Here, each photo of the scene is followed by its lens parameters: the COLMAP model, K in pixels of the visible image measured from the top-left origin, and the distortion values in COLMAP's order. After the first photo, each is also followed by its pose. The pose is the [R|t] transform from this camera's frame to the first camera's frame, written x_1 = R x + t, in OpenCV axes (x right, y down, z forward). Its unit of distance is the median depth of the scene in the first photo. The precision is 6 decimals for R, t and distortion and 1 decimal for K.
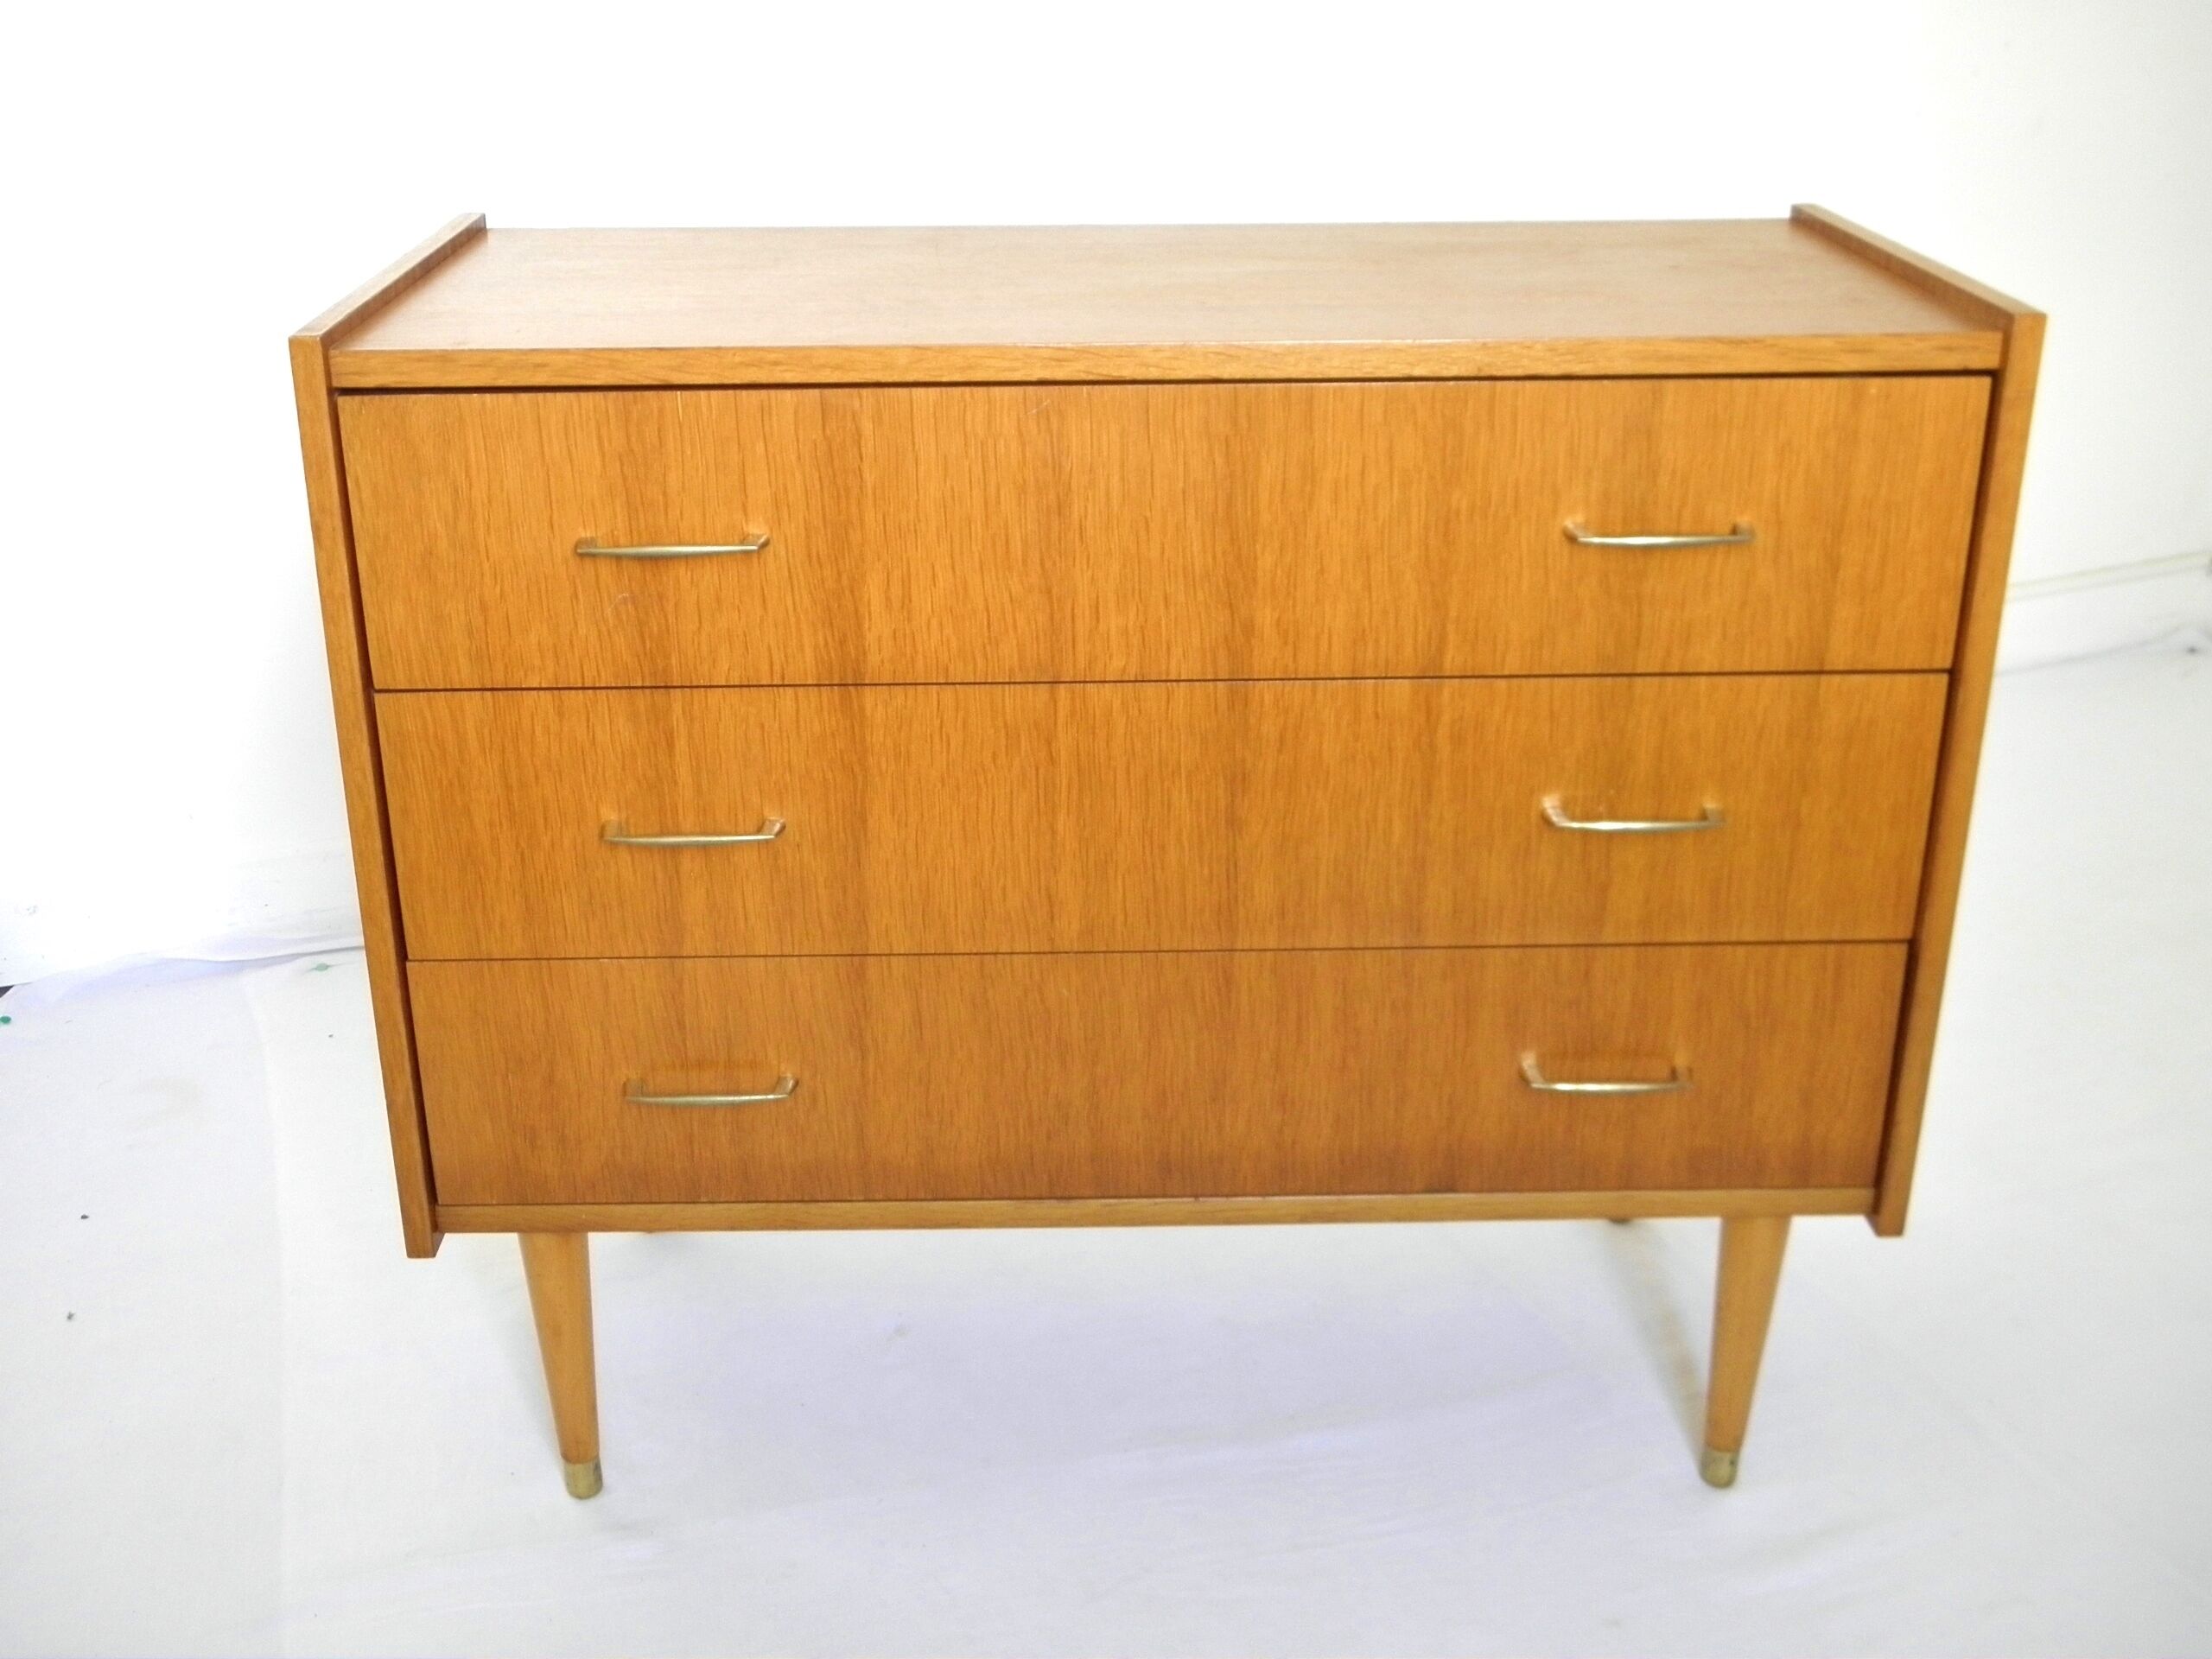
lens RADIAL K [[2402.1, 0, 1100.5], [0, 2402.1, 835.1], [0, 0, 1]] dist [0.003839, 0.000000]
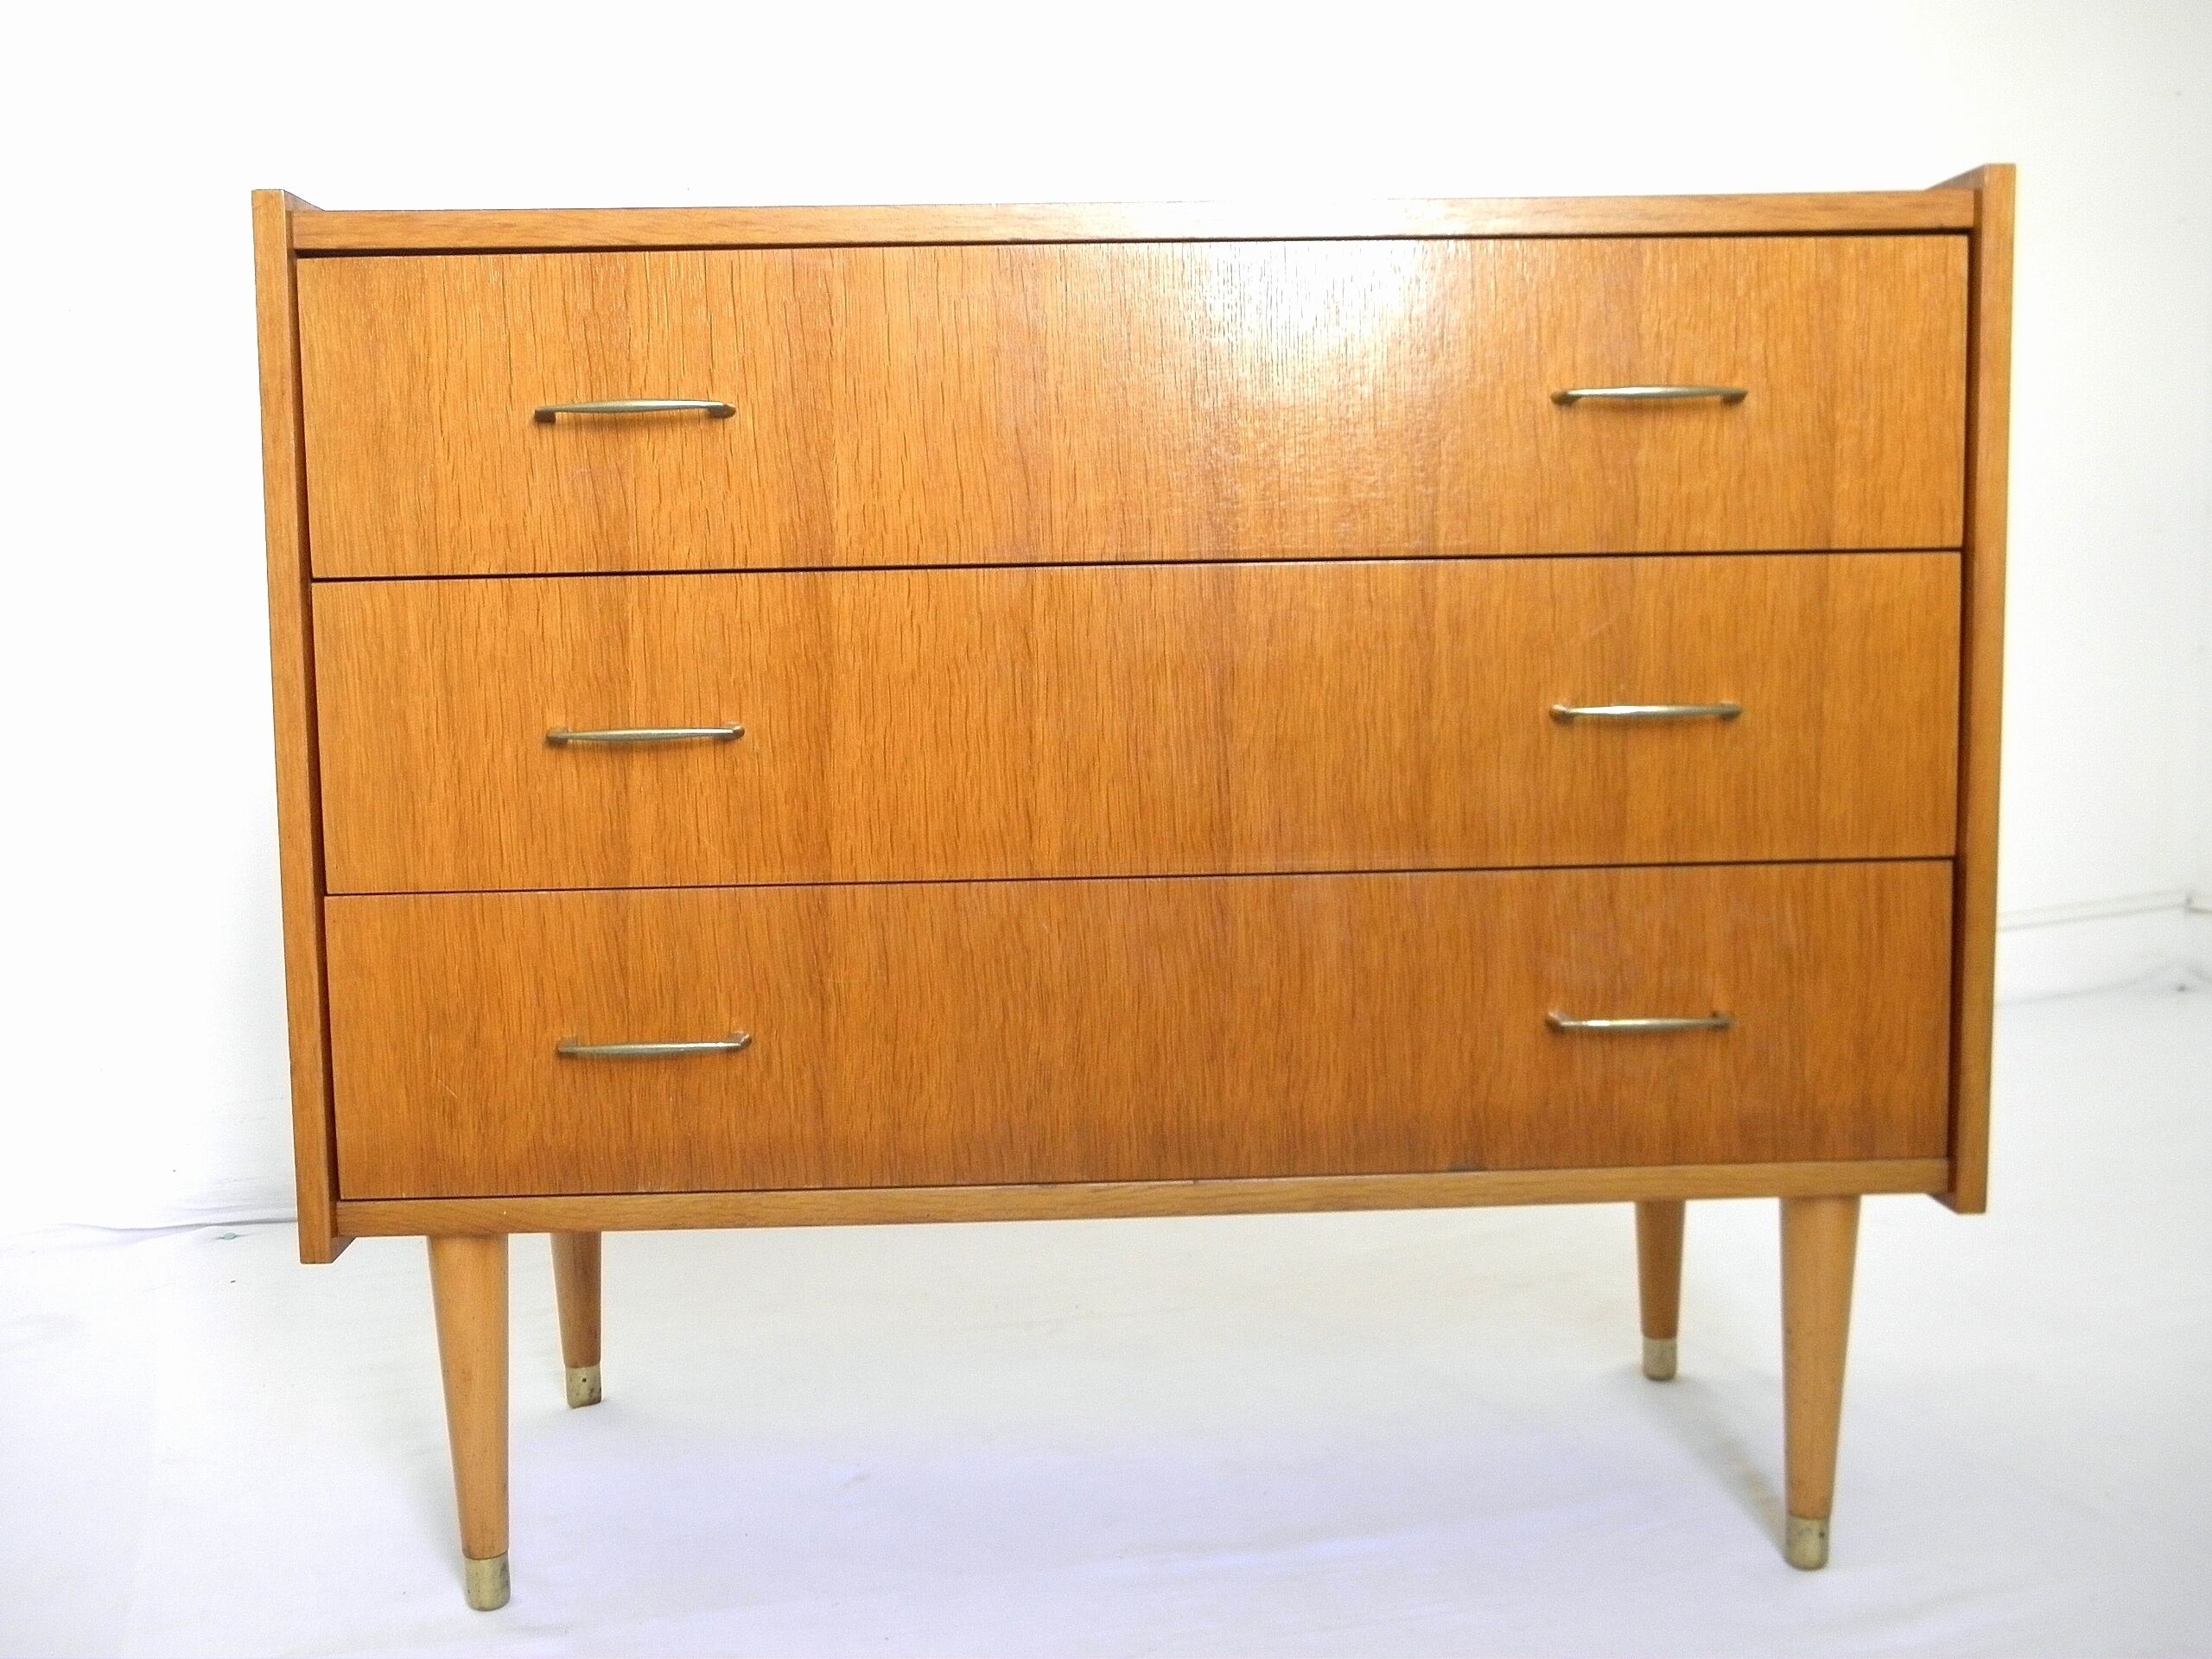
lens RADIAL K [[2402.1, 0, 1097.2], [0, 2402.1, 817.1], [0, 0, 1]] dist [0.003839, 0.000000]
pose [[0.999678, -0.015081, 0.020387, -0.013386], [0.020446, 0.954906, -0.296204, 0.302080], [-0.015001, 0.296526, 0.954907, 0.114334]]
